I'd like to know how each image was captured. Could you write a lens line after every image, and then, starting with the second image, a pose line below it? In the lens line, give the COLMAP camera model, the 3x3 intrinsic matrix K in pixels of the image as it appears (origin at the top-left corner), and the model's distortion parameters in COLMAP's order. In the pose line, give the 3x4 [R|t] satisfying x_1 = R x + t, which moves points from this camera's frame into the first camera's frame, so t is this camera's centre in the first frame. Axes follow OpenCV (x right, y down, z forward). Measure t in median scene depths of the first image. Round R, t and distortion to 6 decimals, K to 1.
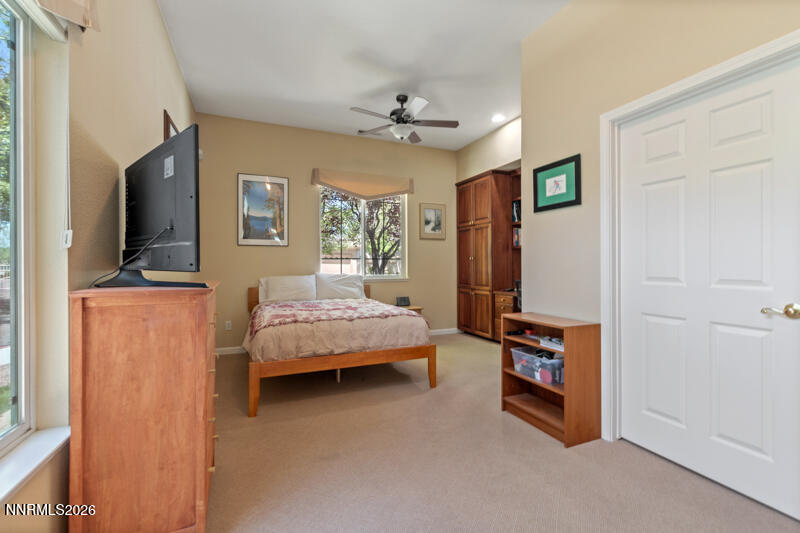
lens RADIAL K [[354.5, 0, 398.8], [0, 354.5, 264.4], [0, 0, 1]] dist [0.005220, -0.001862]
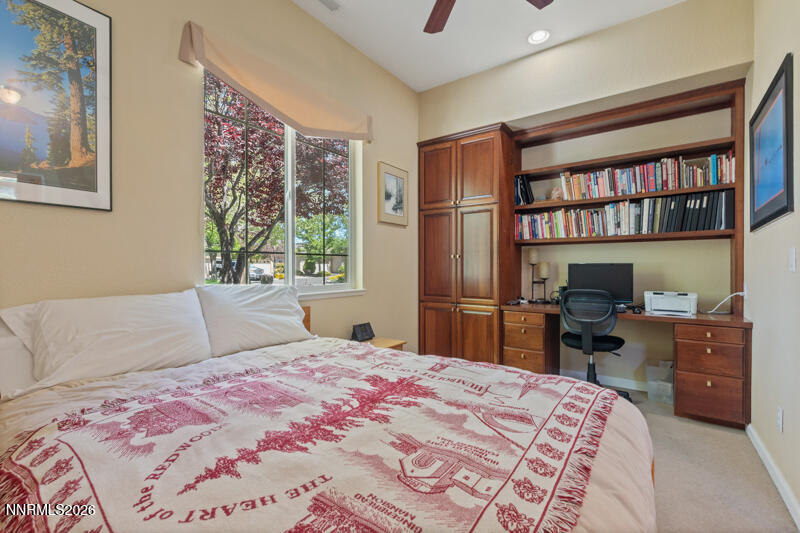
lens RADIAL K [[354.5, 0, 401.9], [0, 354.5, 267.4], [0, 0, 1]] dist [0.005220, -0.001862]
pose [[0.852188, 0.001148, 0.523234, -0.218331], [-0.000007, 0.999998, -0.002182, 0.004567], [-0.523235, 0.001856, 0.852186, 0.478064]]
